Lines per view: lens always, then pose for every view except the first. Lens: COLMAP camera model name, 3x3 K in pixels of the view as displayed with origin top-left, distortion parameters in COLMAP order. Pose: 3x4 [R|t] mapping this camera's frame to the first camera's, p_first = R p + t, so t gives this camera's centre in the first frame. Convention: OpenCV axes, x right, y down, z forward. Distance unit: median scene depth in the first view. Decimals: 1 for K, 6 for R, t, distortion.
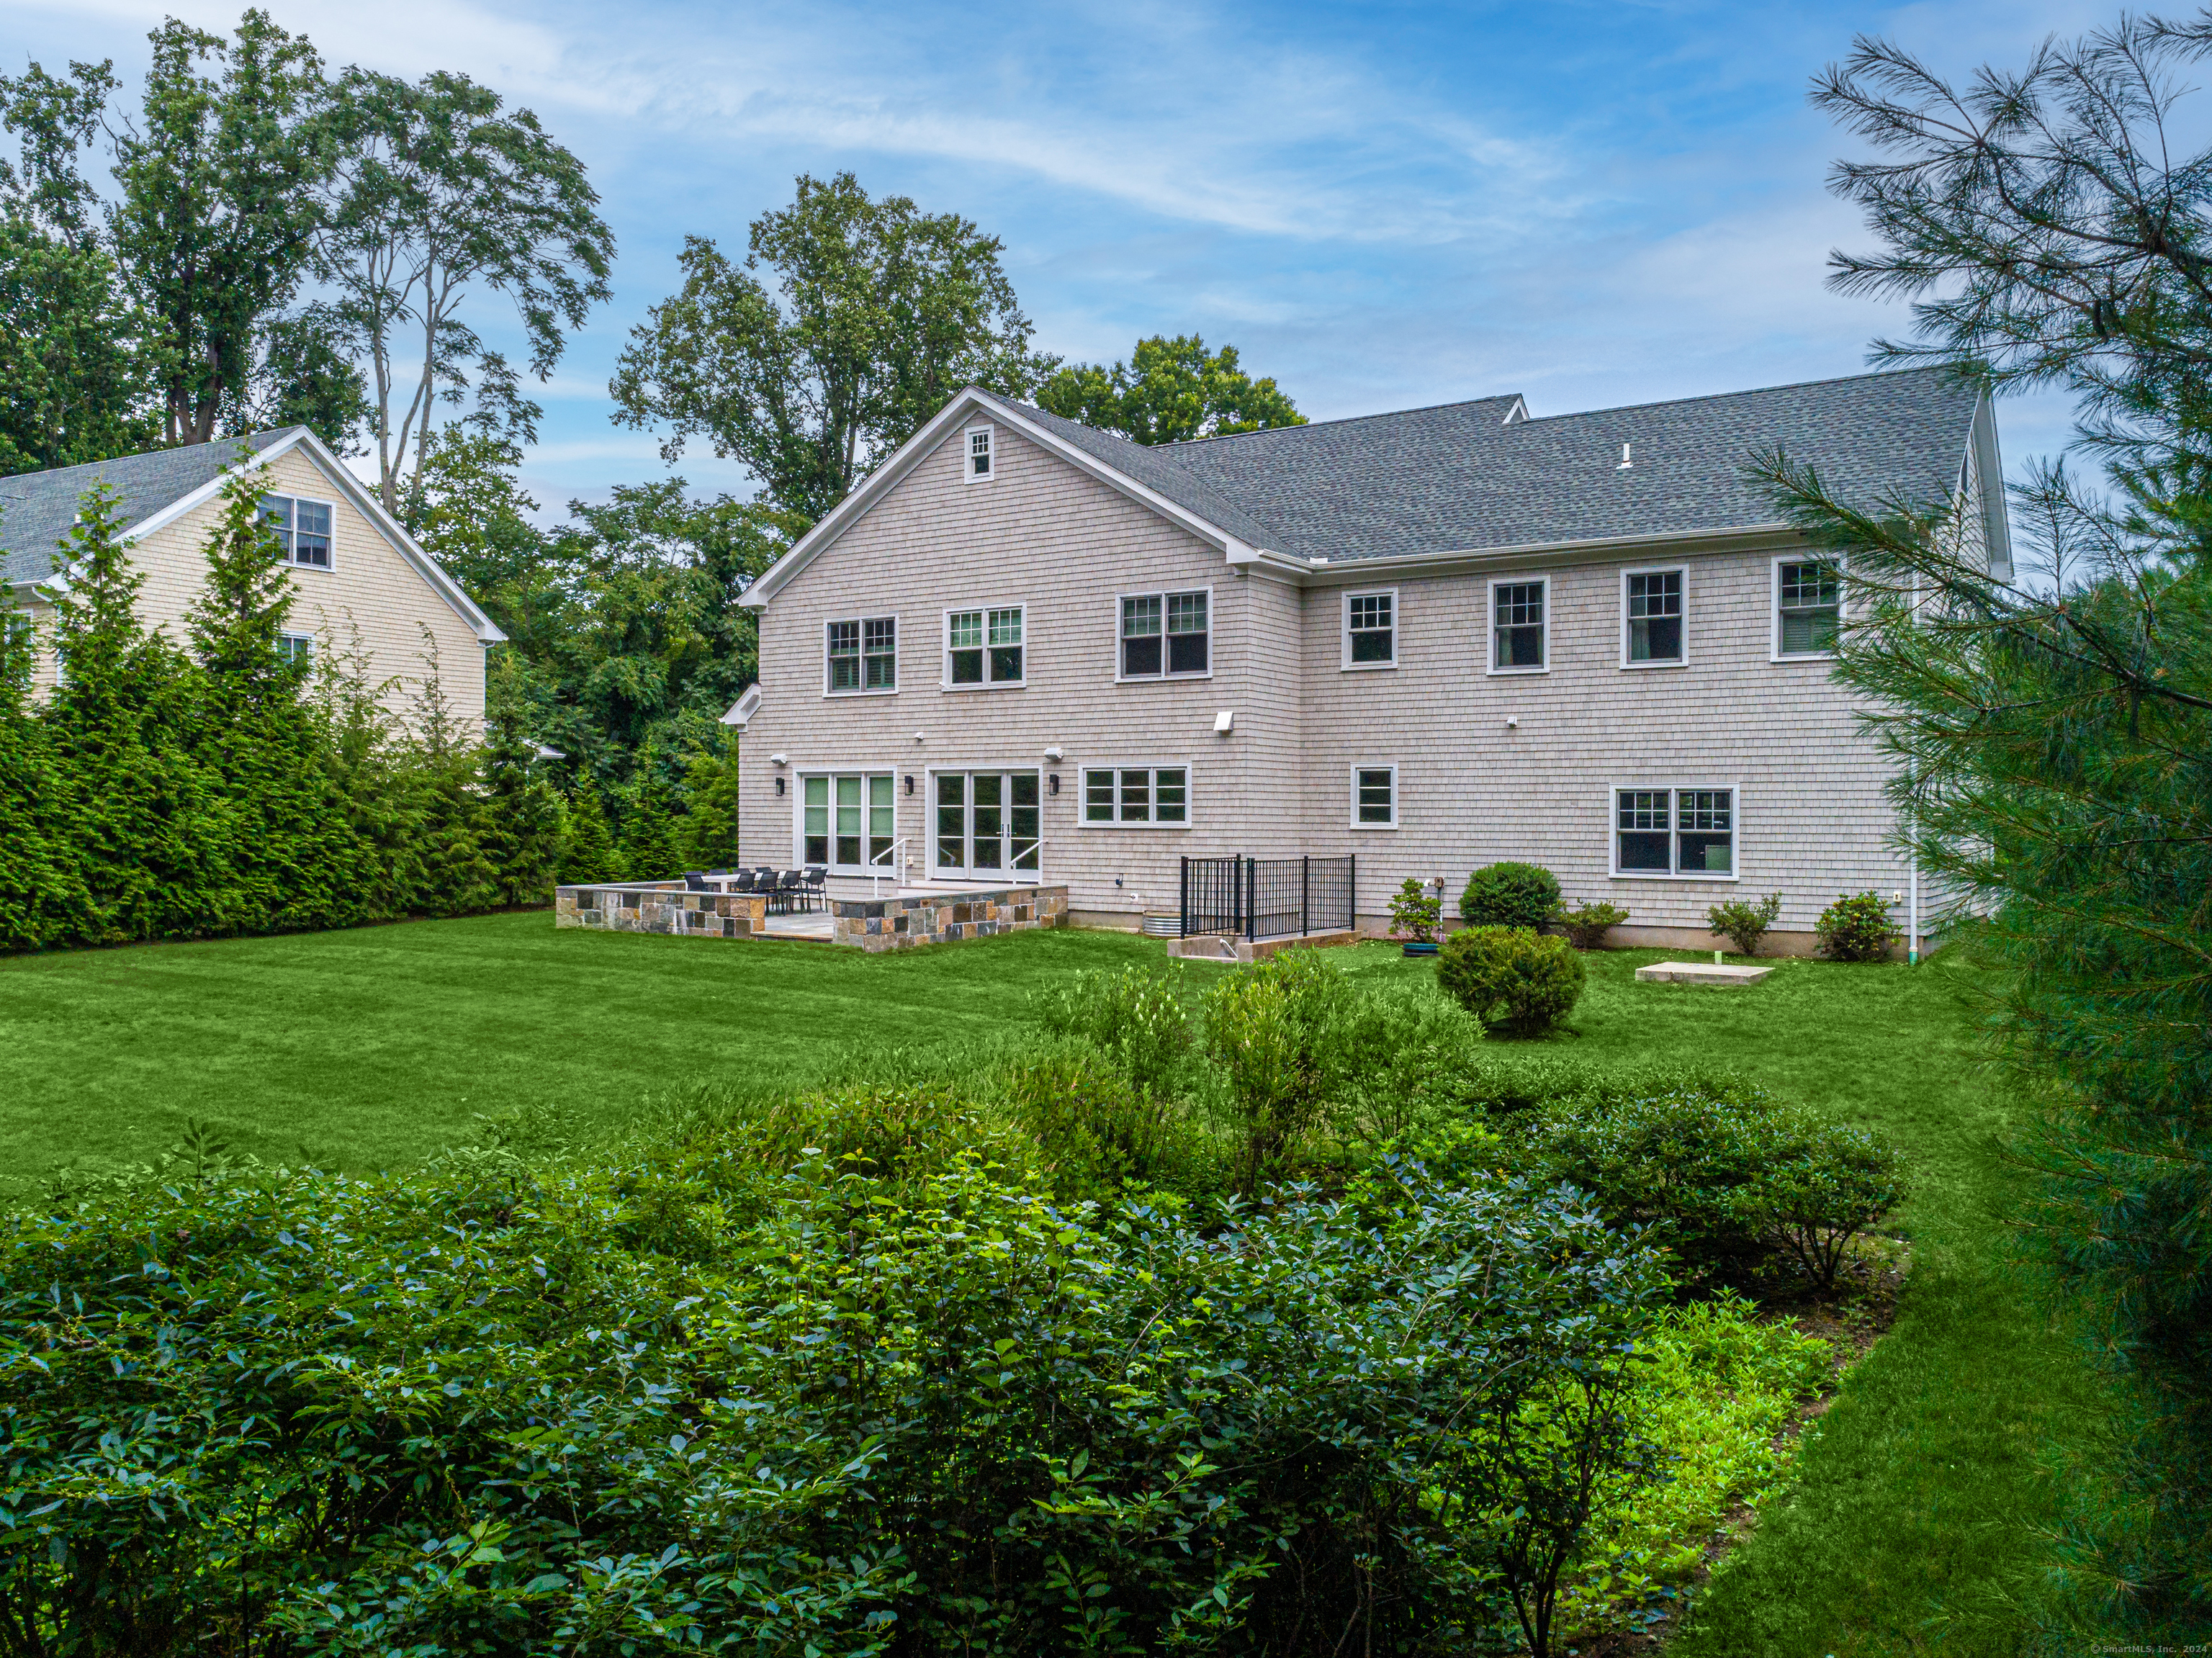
lens RADIAL K [[1694.9, 0, 1063.7], [0, 1694.9, 826.4], [0, 0, 1]] dist [0.007043, -0.003876]
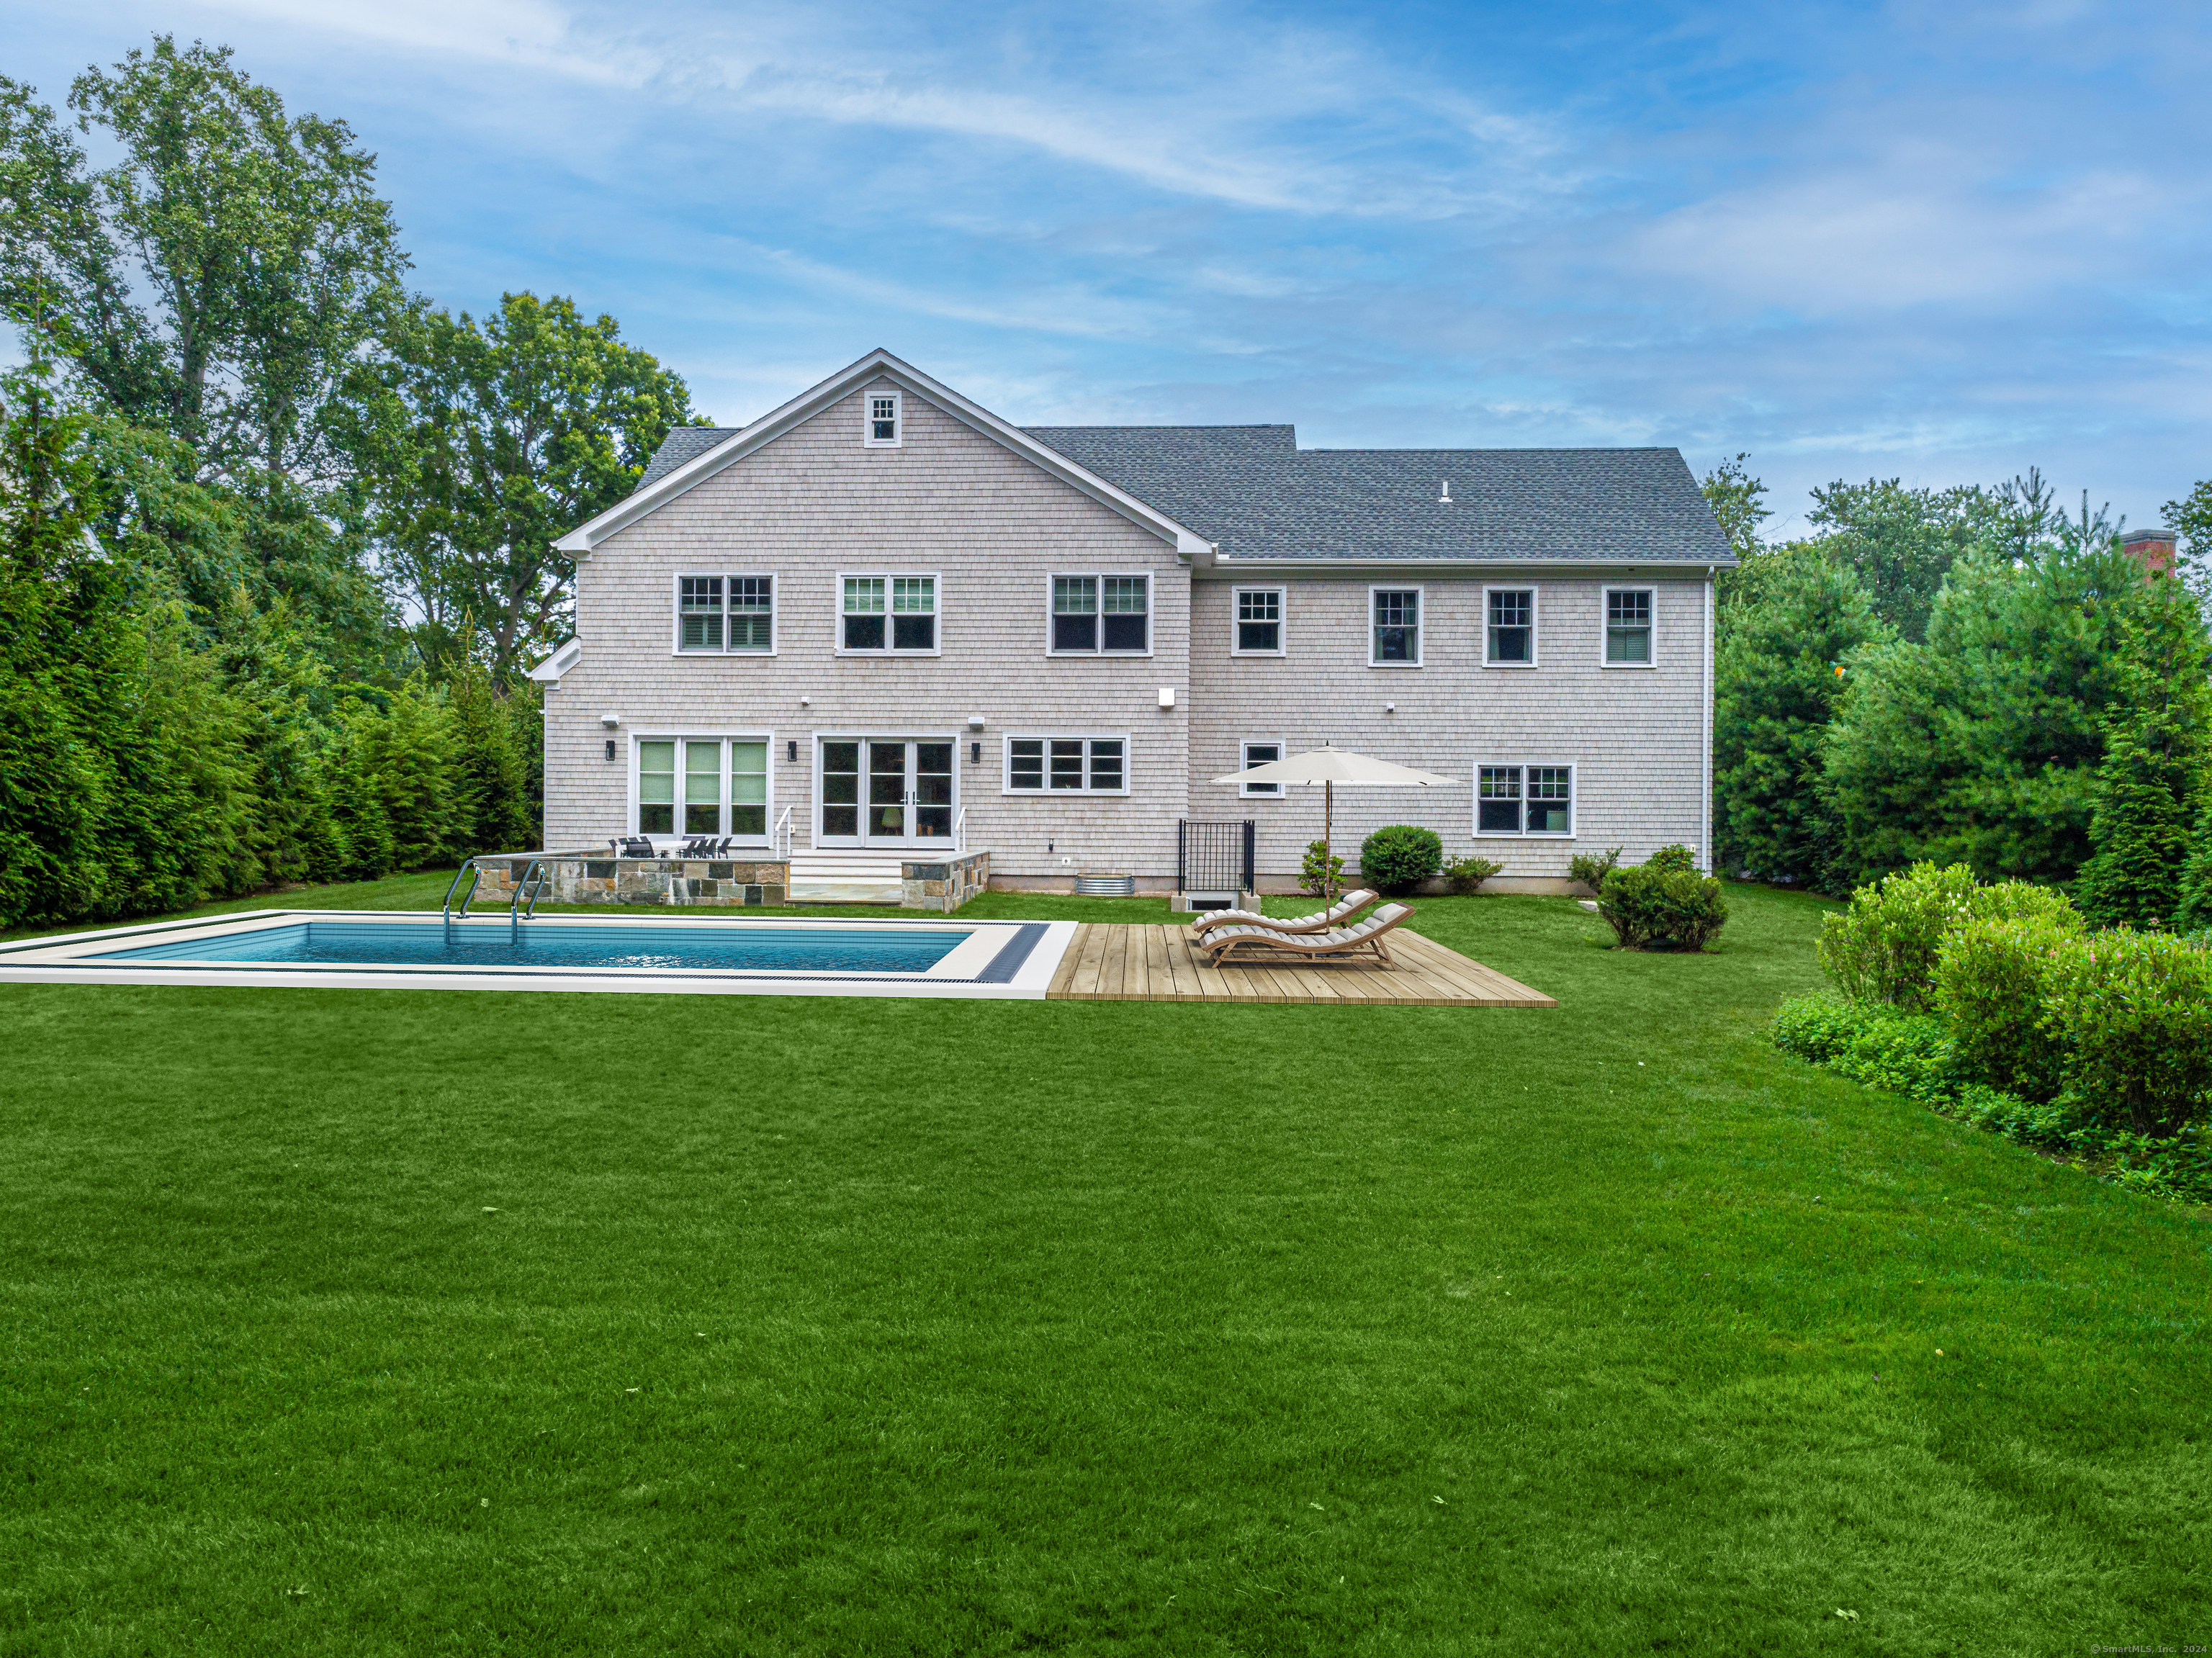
lens RADIAL K [[1694.9, 0, 1063.7], [0, 1694.9, 826.4], [0, 0, 1]] dist [0.007043, -0.003876]
pose [[0.852602, 0.000562, 0.522560, -0.506919], [-0.001811, 0.999997, 0.001879, 0.018174], [-0.522557, -0.002548, 0.852600, 0.102089]]
